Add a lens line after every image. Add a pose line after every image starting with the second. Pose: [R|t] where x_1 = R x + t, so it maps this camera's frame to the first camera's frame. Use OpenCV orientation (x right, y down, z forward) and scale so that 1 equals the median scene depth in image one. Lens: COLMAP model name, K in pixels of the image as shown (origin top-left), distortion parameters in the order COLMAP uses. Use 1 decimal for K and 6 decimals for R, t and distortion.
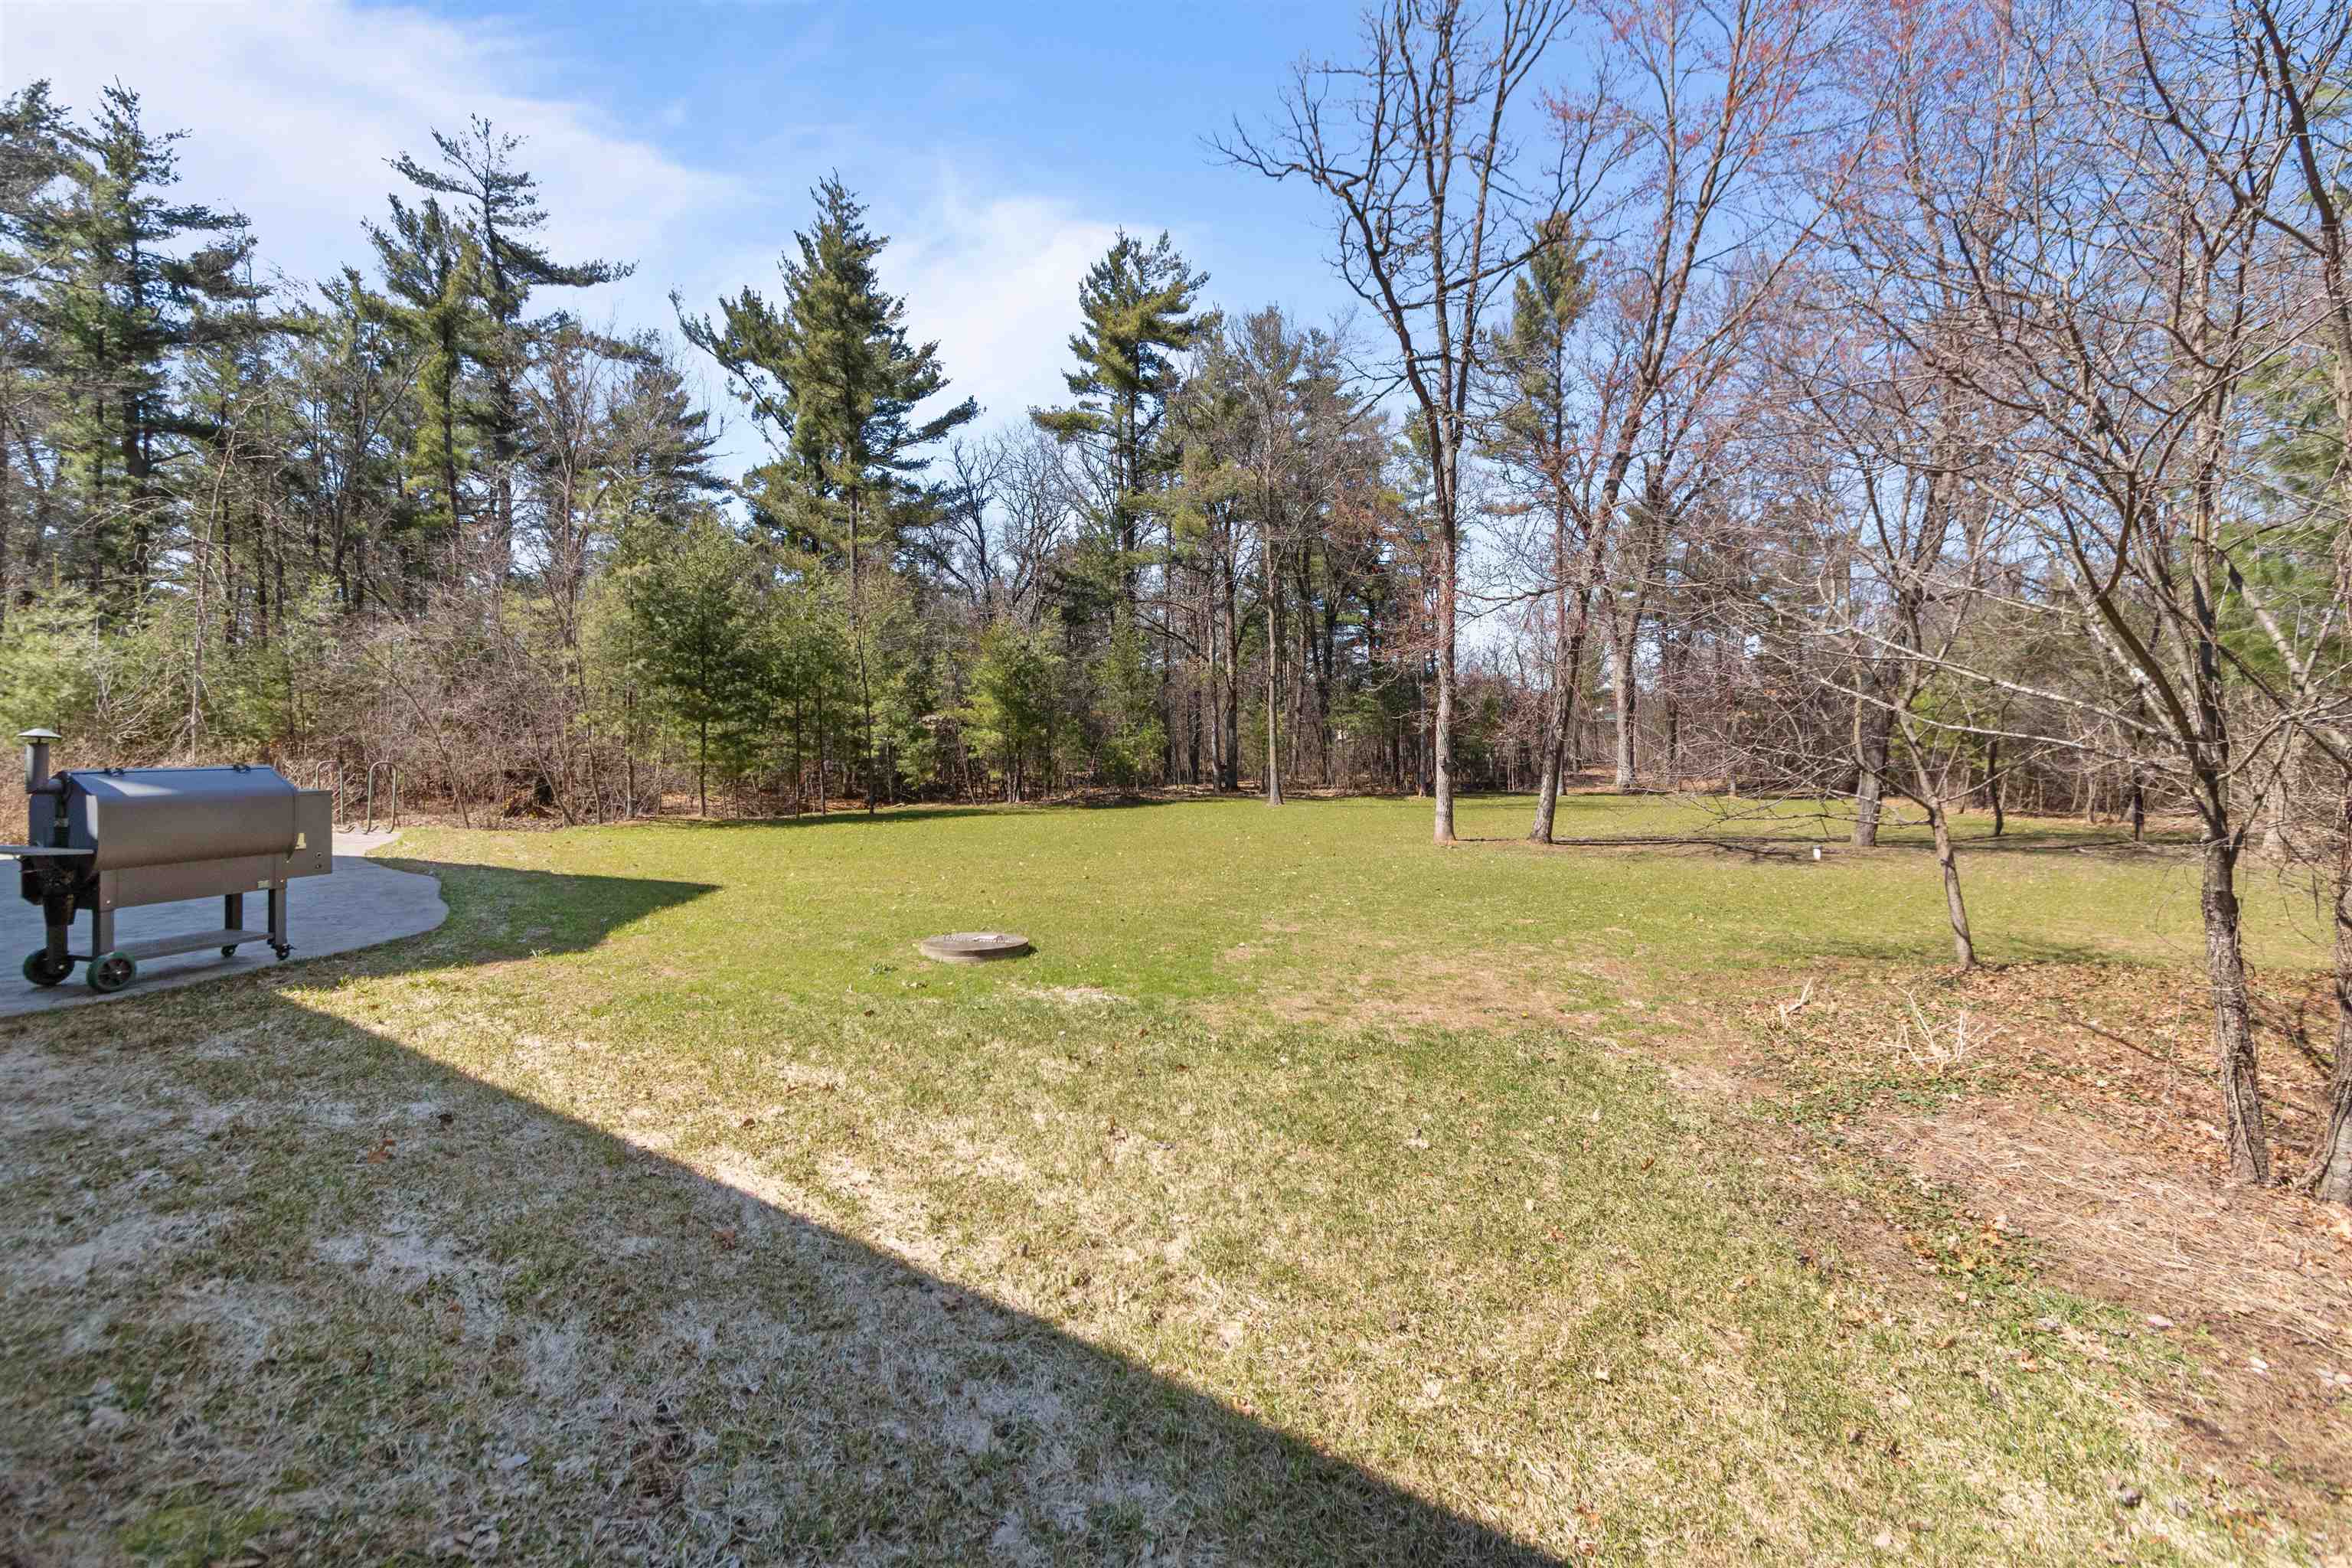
lens RADIAL K [[1075.0, 0, 1181.6], [0, 1075.0, 788.8], [0, 0, 1]] dist [-0.011750, -0.001538]
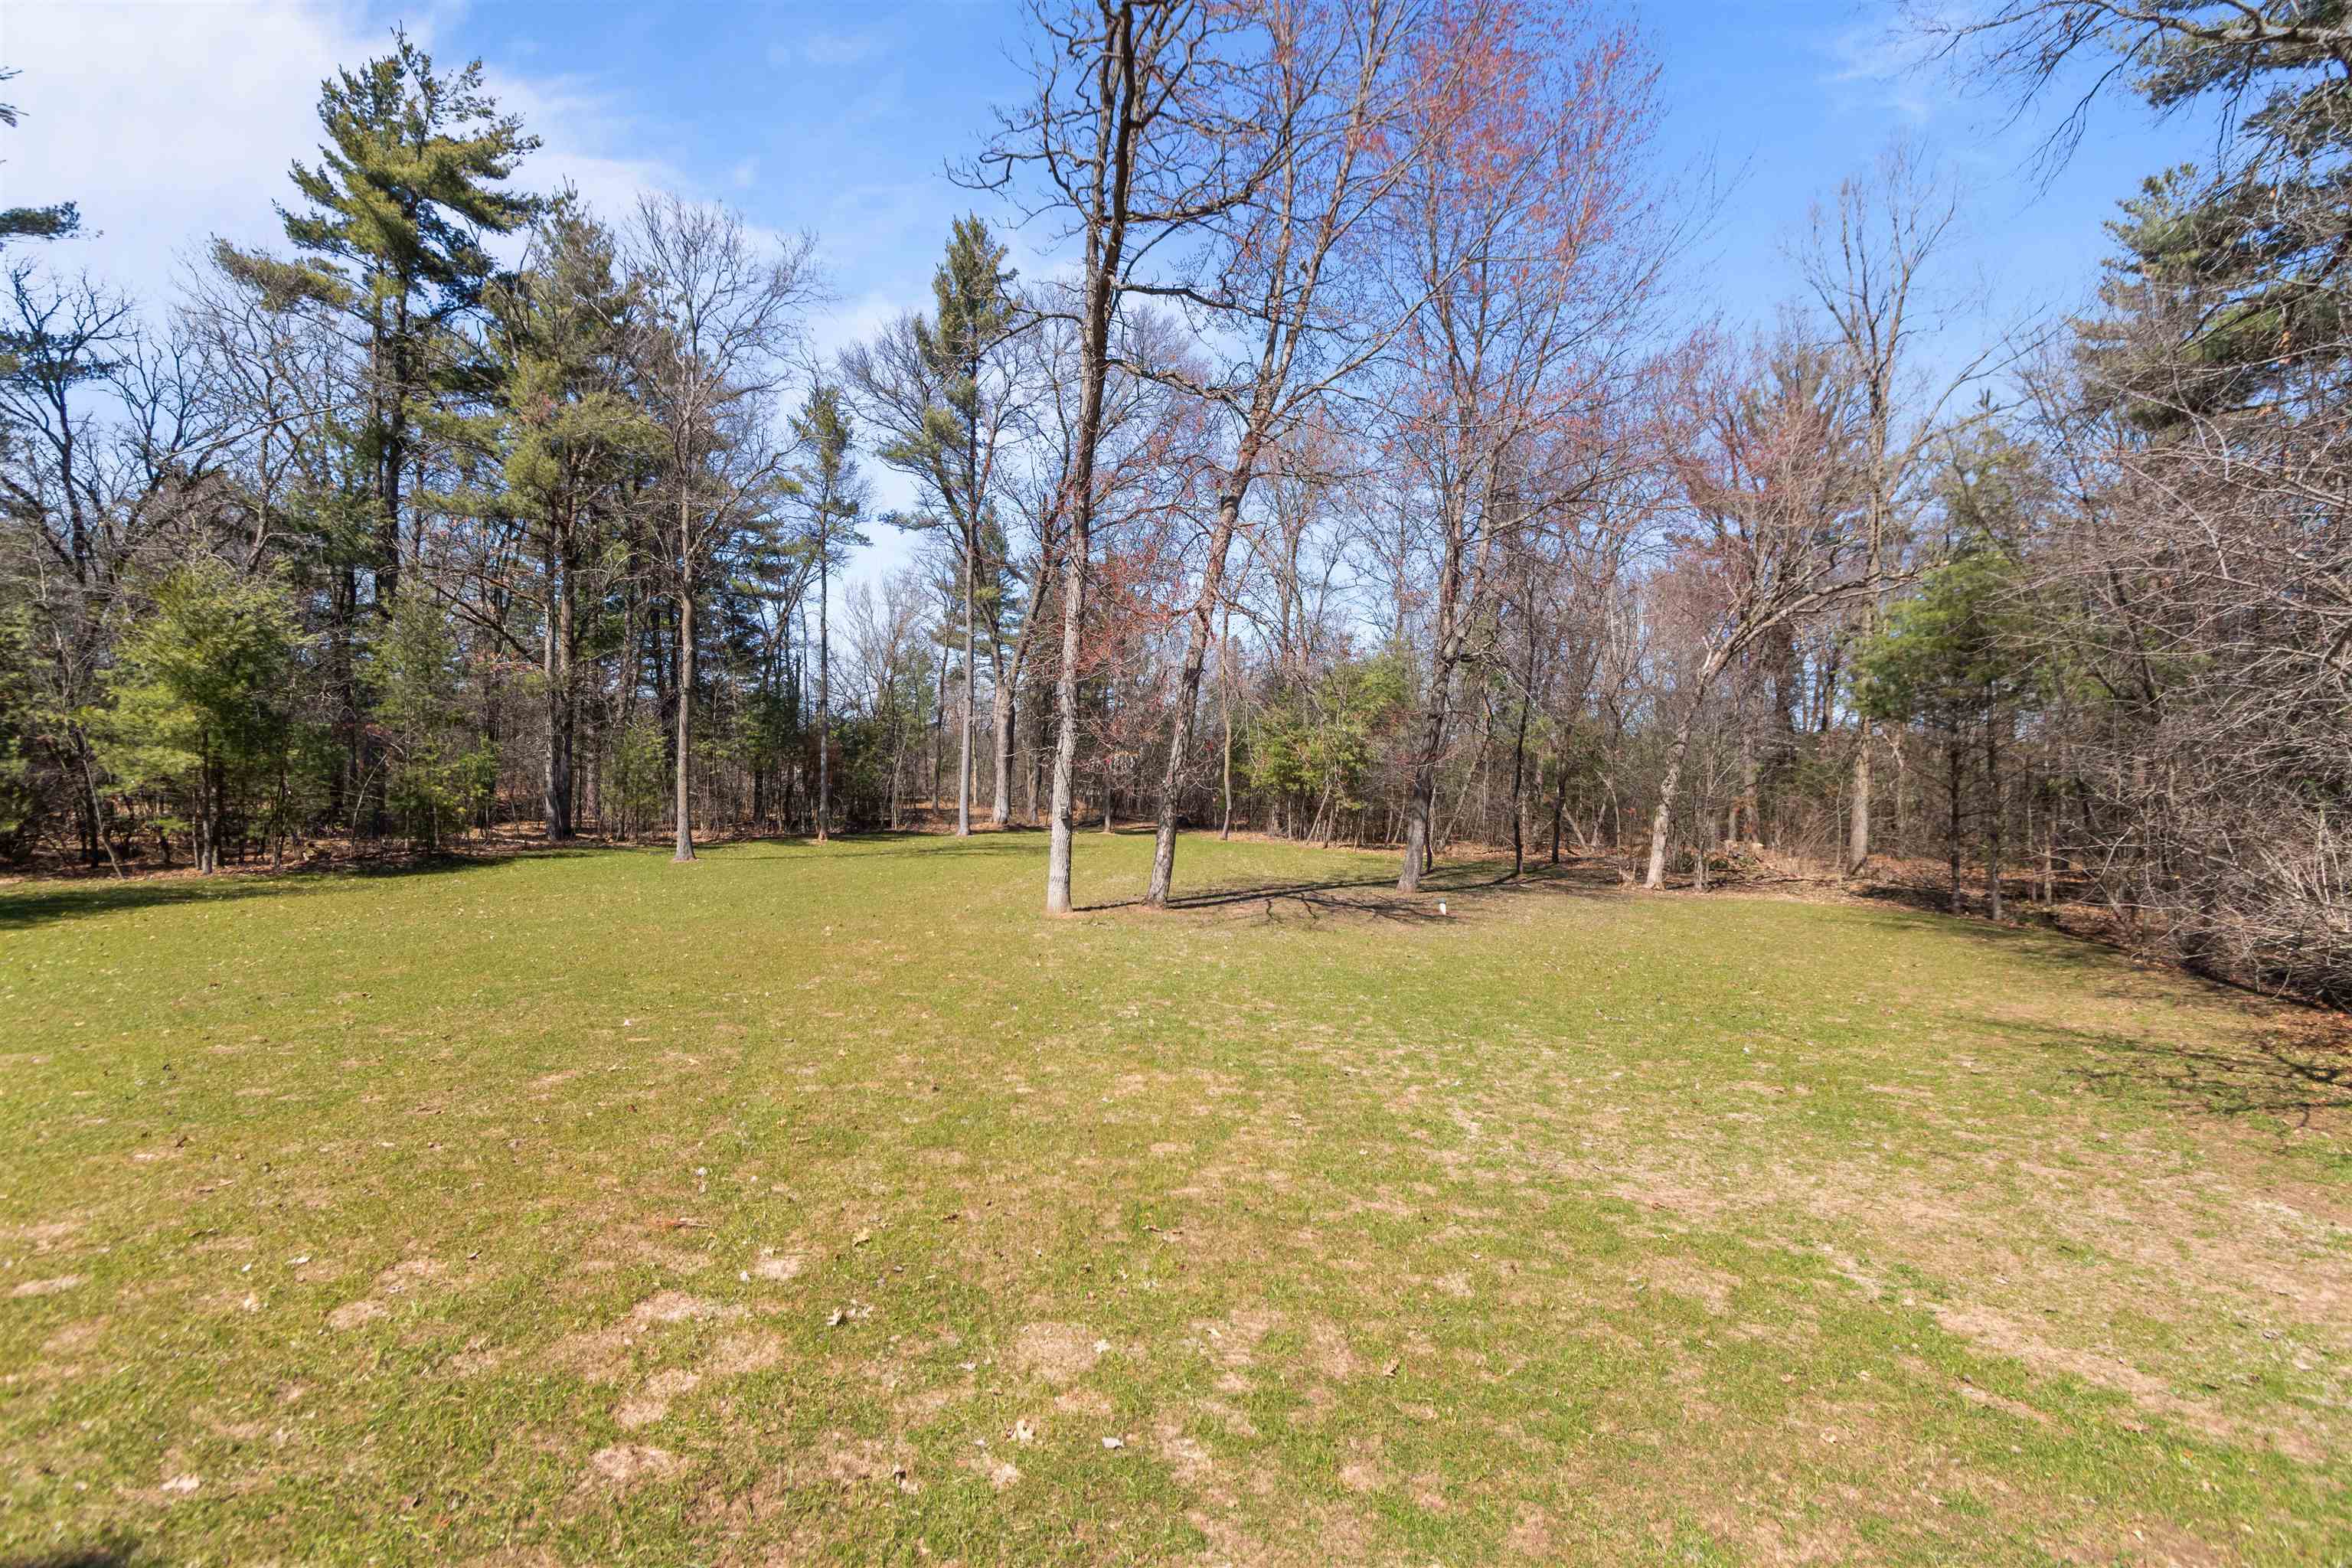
lens RADIAL K [[1075.0, 0, 1182.7], [0, 1075.0, 779.9], [0, 0, 1]] dist [-0.011750, -0.001538]
pose [[0.773149, 0.012771, 0.634096, -0.092112], [0.008403, 0.999503, -0.030376, -0.012106], [-0.634169, 0.028813, 0.772658, 0.161071]]
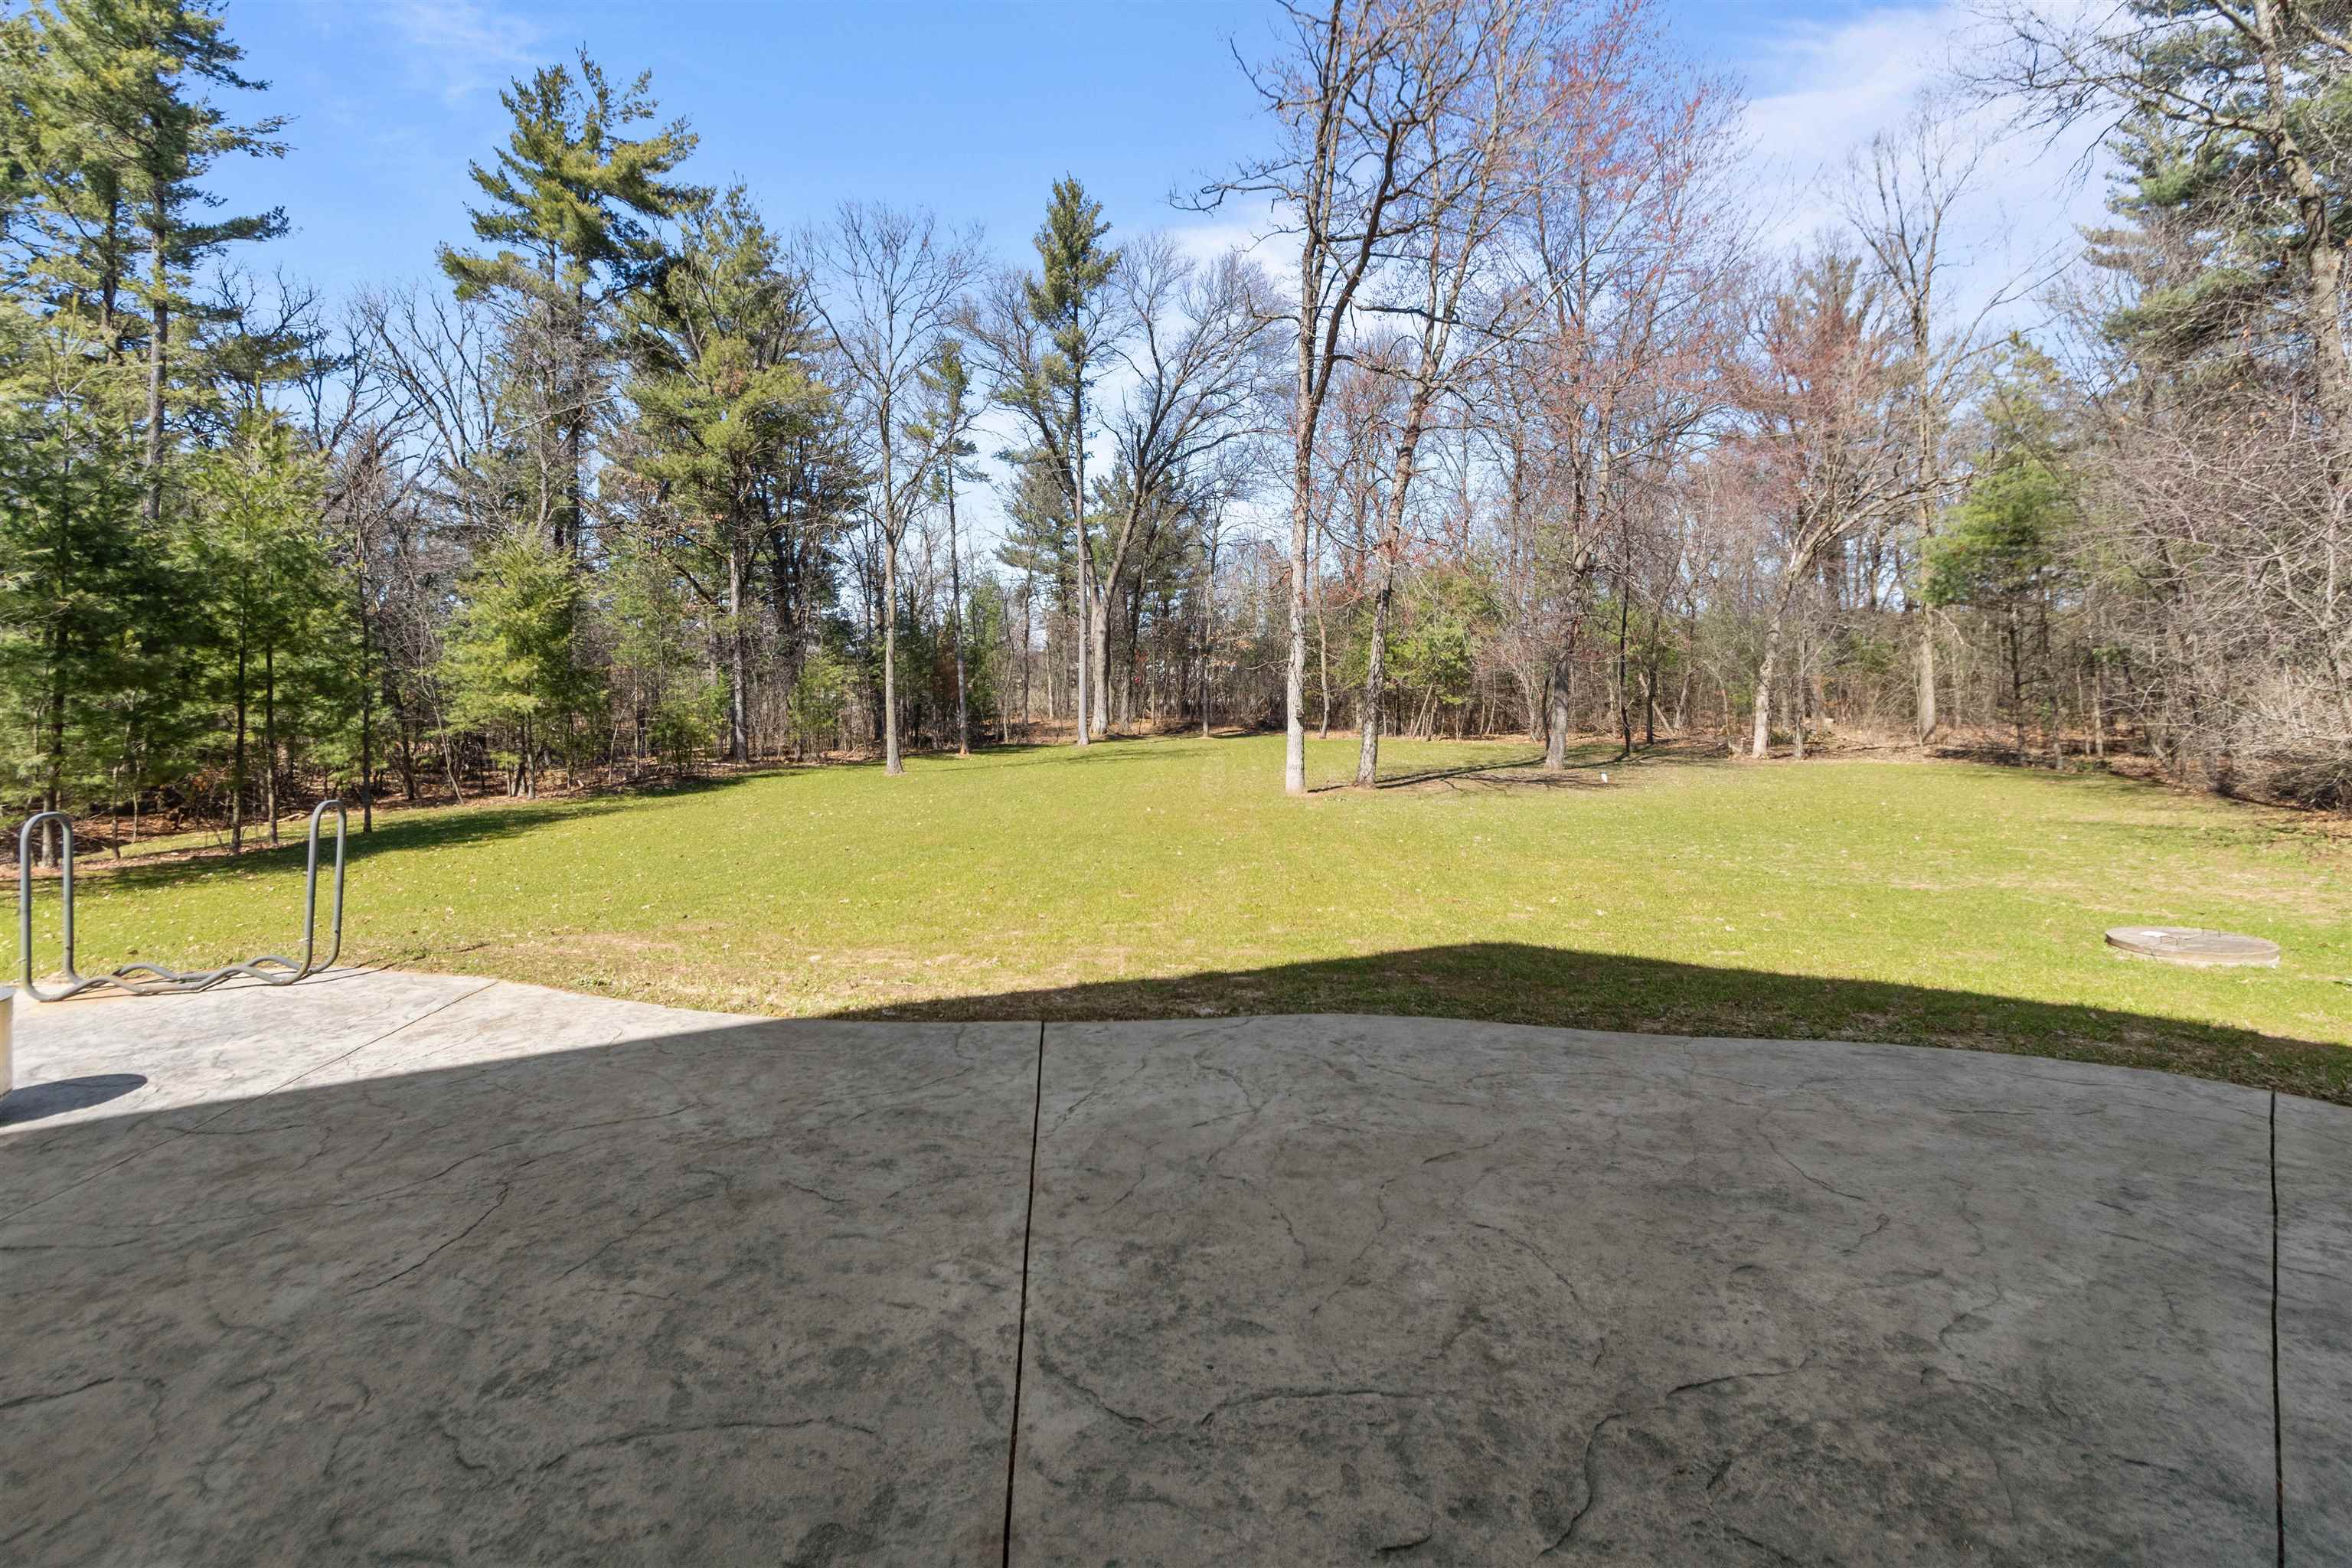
lens RADIAL K [[1094.1, 0, 1195.3], [0, 1094.1, 648.4], [0, 0, 1]] dist [-0.011721, 0.000328]
pose [[0.776720, 0.000454, 0.629846, -0.203669], [0.052200, 0.996513, -0.065091, -0.011748], [-0.627679, 0.083435, 0.773988, 0.141043]]
